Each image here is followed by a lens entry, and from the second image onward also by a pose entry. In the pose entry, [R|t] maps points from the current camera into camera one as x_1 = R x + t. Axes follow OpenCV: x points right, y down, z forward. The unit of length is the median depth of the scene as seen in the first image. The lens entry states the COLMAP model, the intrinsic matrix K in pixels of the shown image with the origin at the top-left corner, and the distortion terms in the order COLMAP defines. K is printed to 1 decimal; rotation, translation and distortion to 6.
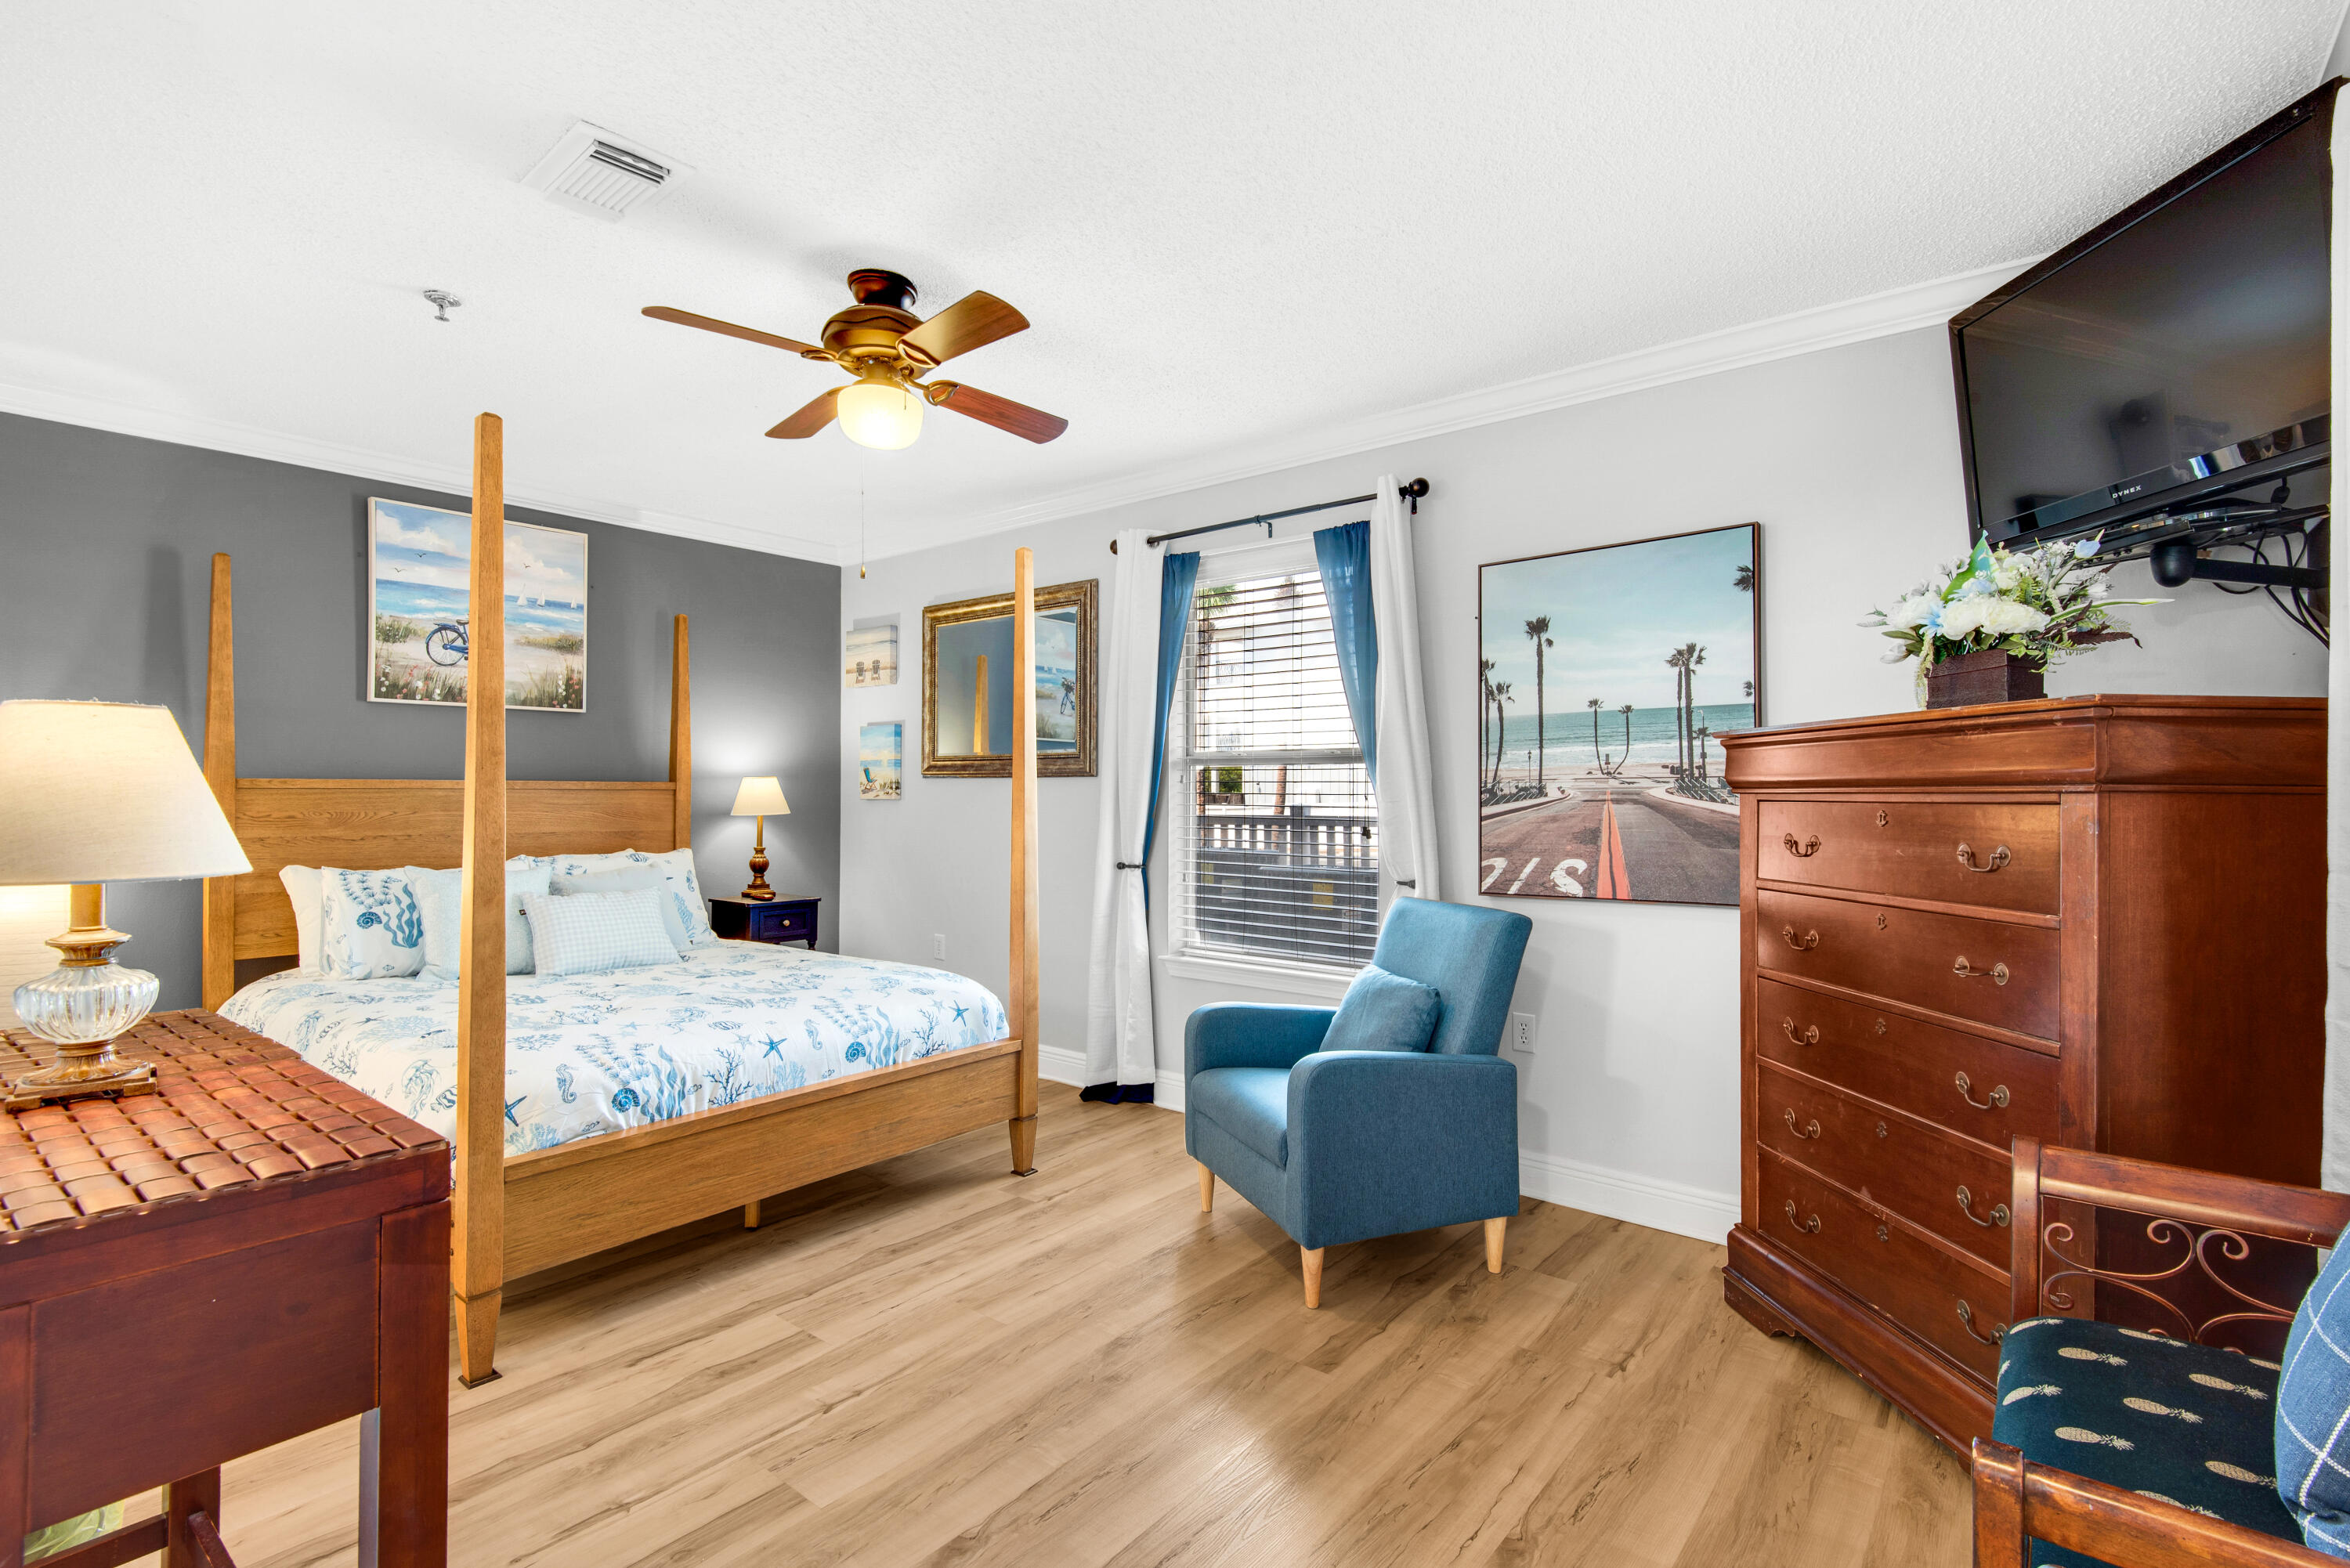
lens RADIAL K [[1089.3, 0, 1175.0], [0, 1089.3, 784.0], [0, 0, 1]] dist [0.003904, -0.000881]
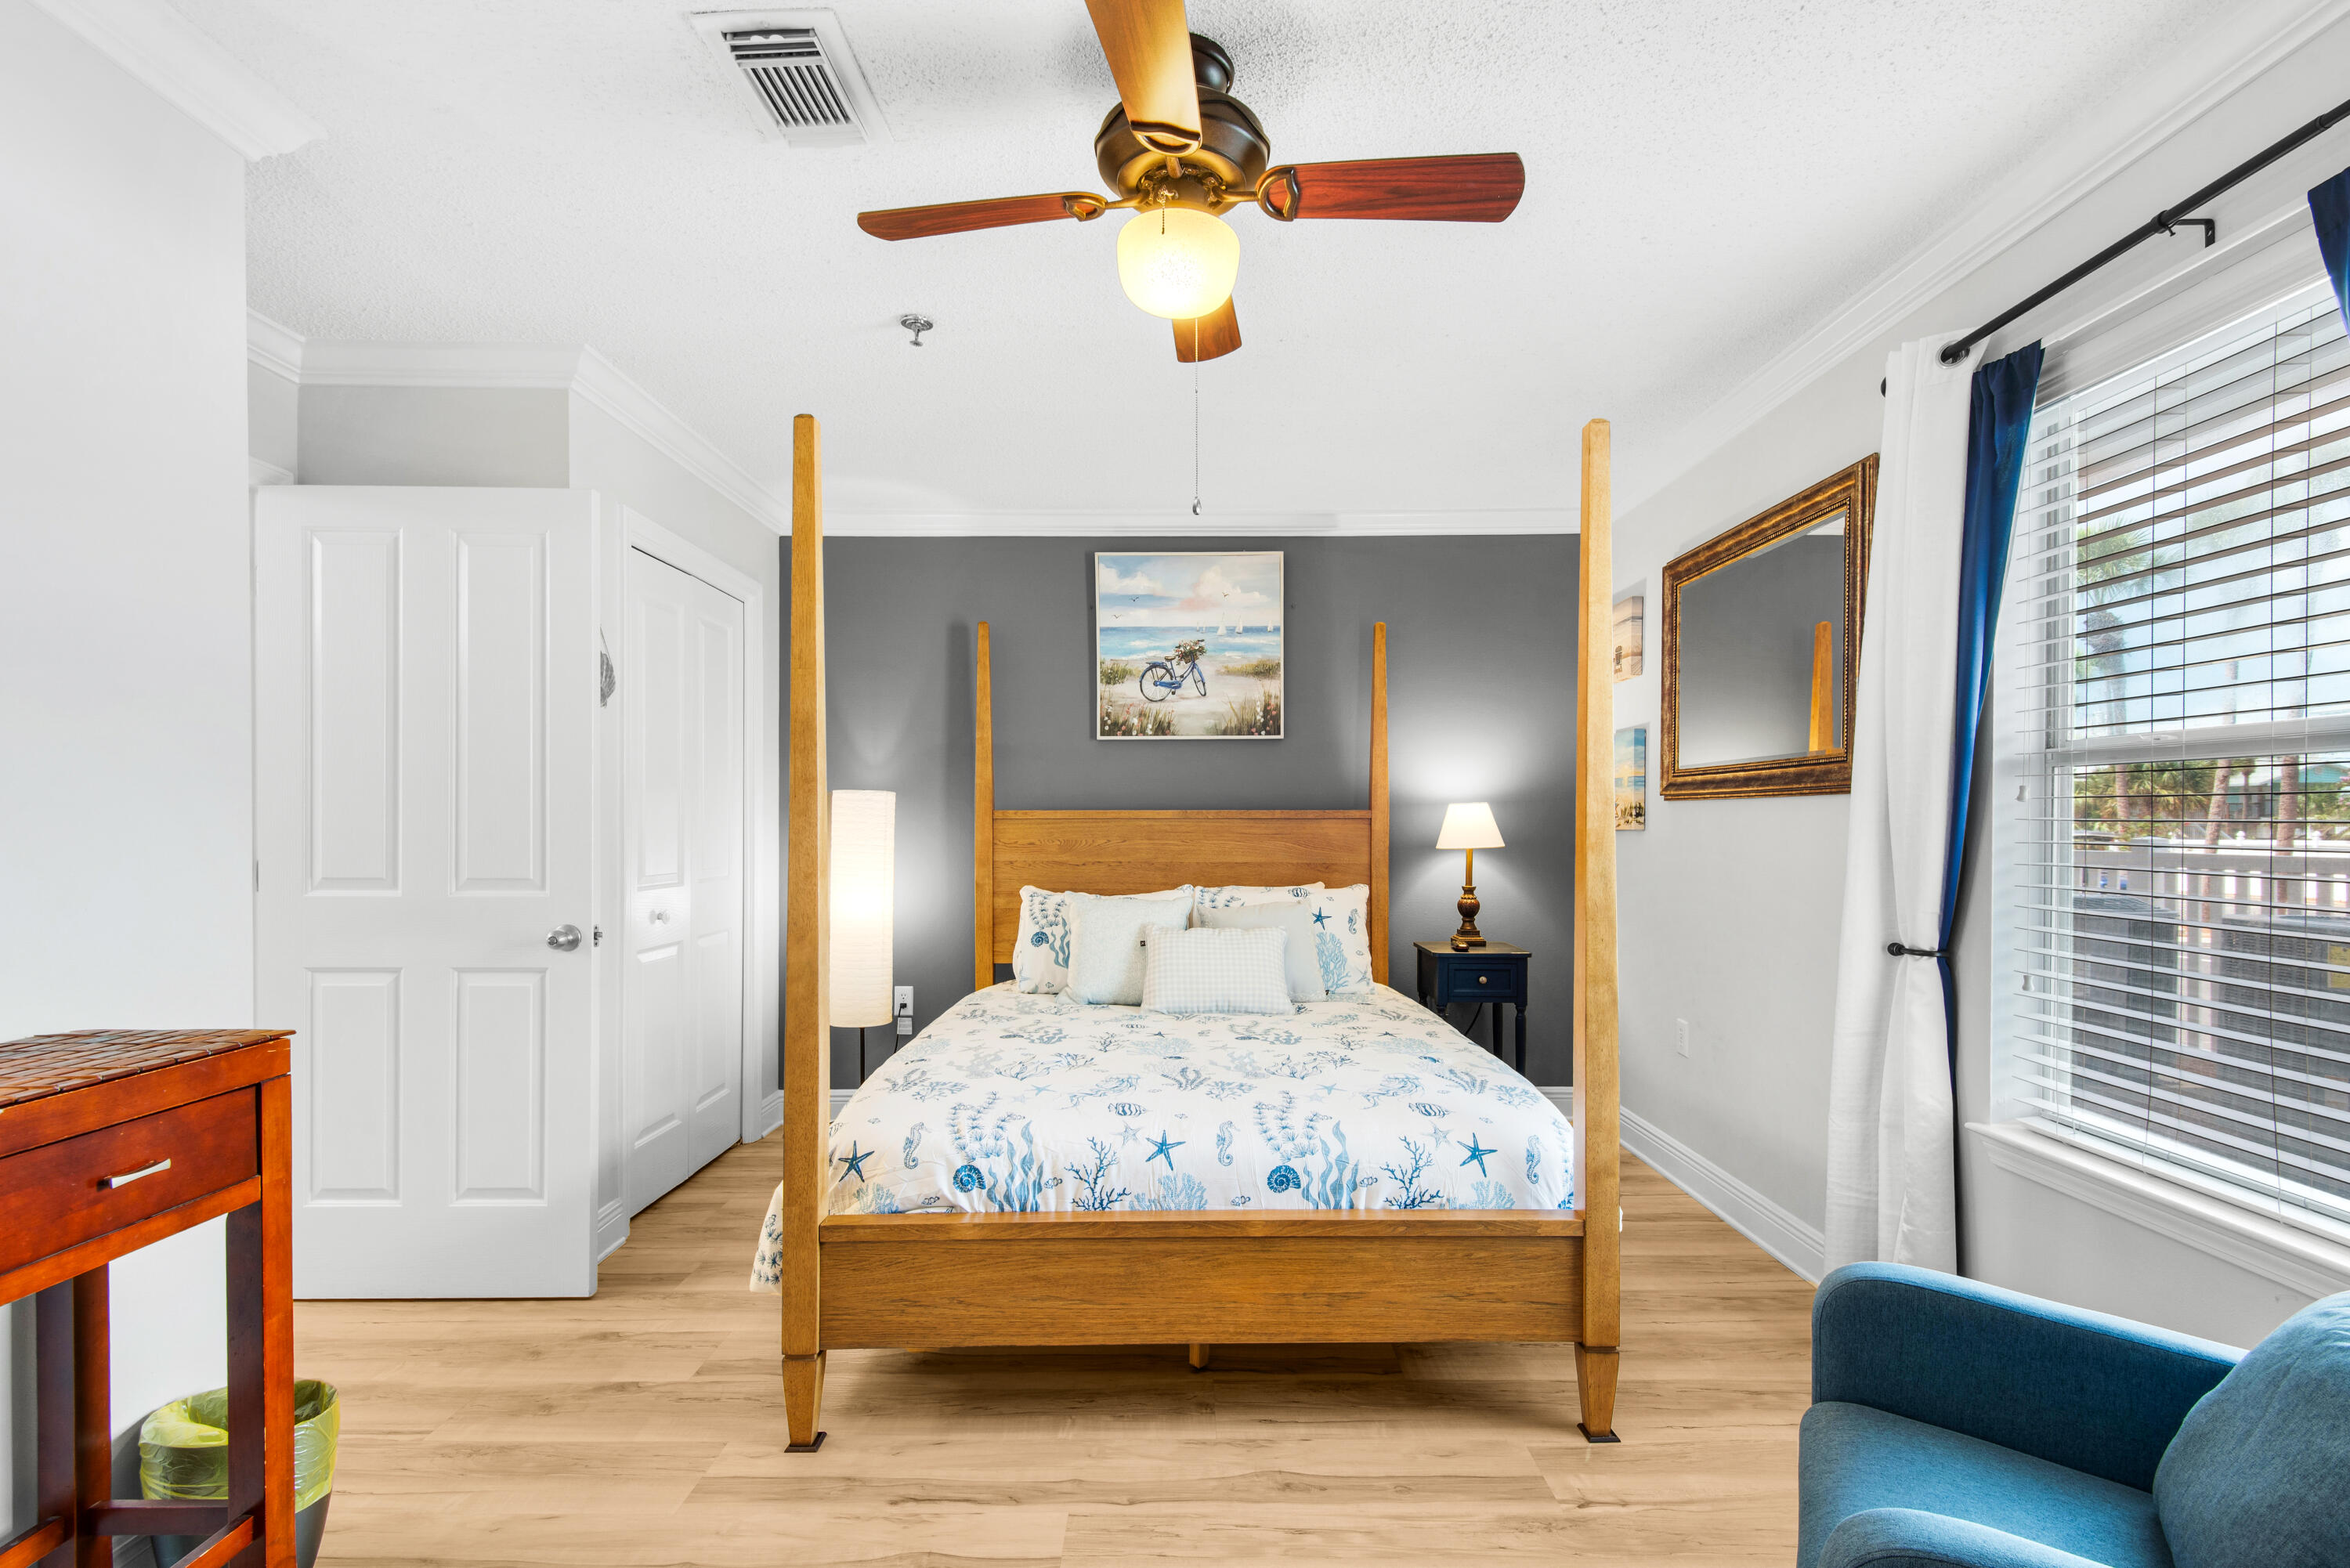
lens RADIAL K [[1092.4, 0, 1167.4], [0, 1092.4, 831.6], [0, 0, 1]] dist [0.022407, -0.000412]
pose [[0.627469, 0.004390, -0.778629, 0.192600], [0.008877, 0.999879, 0.012791, 0.004187], [0.778591, -0.014938, 0.627354, 0.419393]]
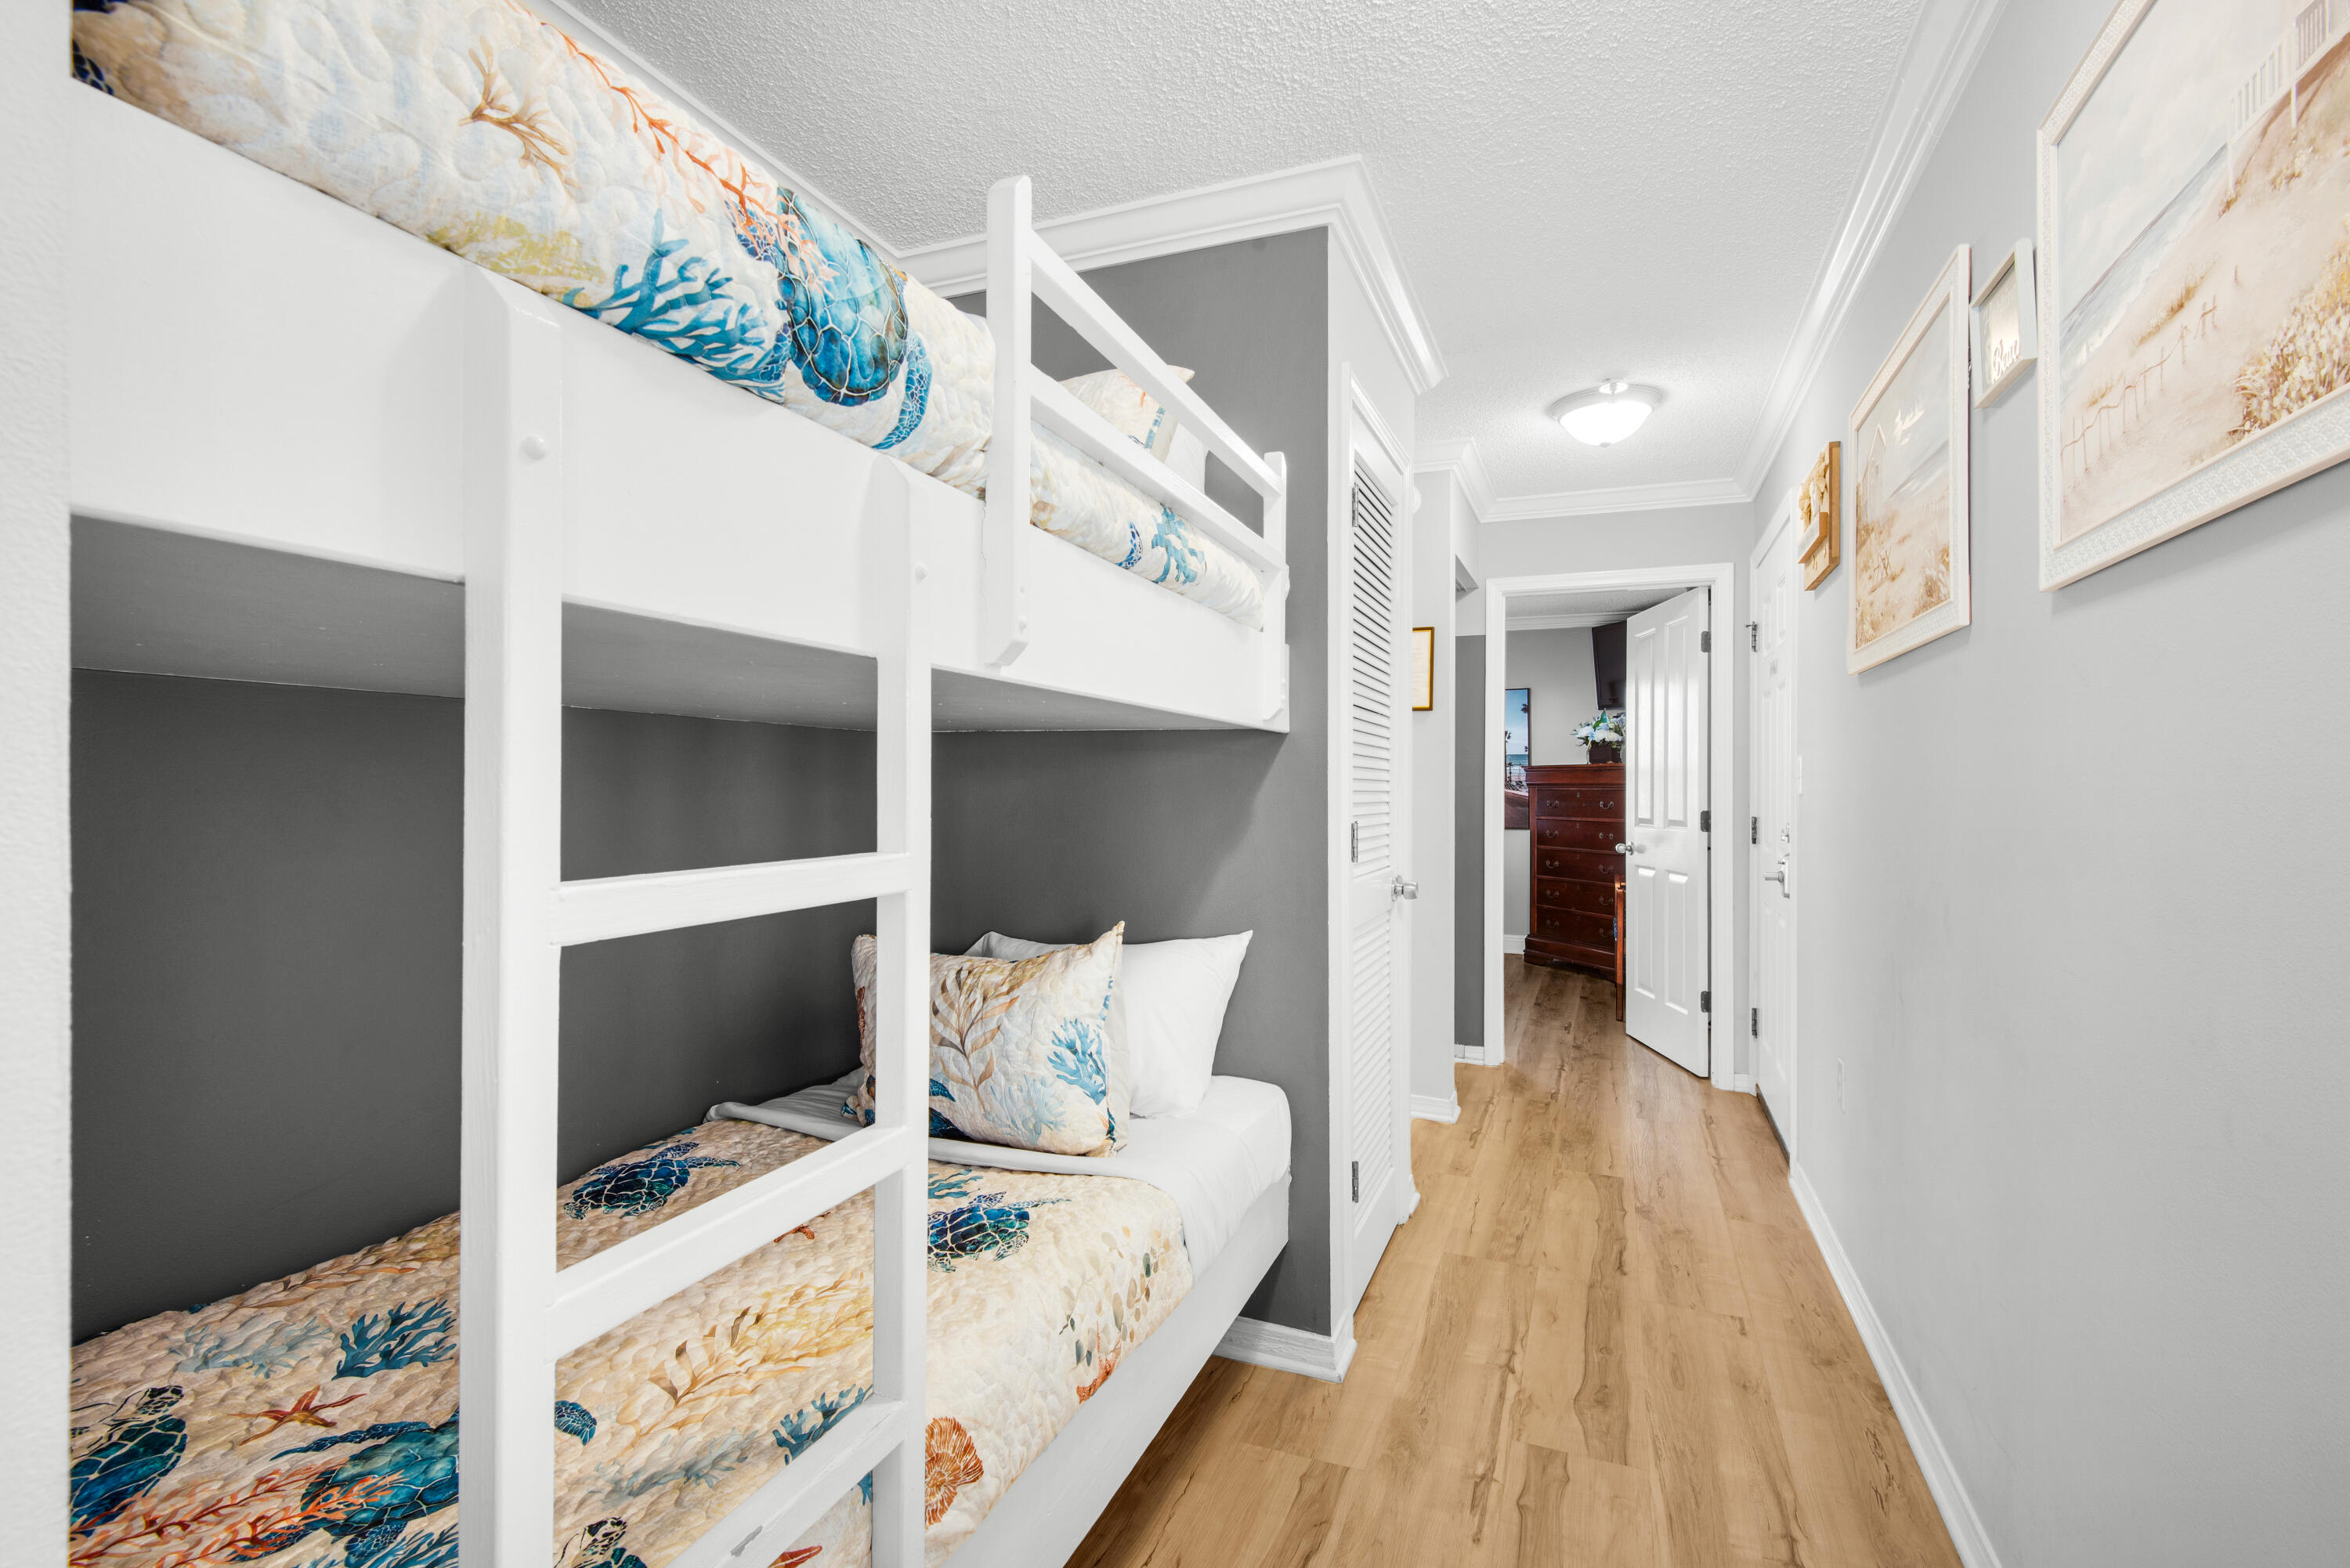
lens RADIAL K [[1089.3, 0, 1175.0], [0, 1089.3, 784.0], [0, 0, 1]] dist [0.003904, -0.000881]
pose [[0.951961, 0.004575, 0.306185, -1.261987], [-0.005841, 0.999978, 0.003217, -0.004455], [-0.306163, -0.004851, 0.951967, -1.463148]]
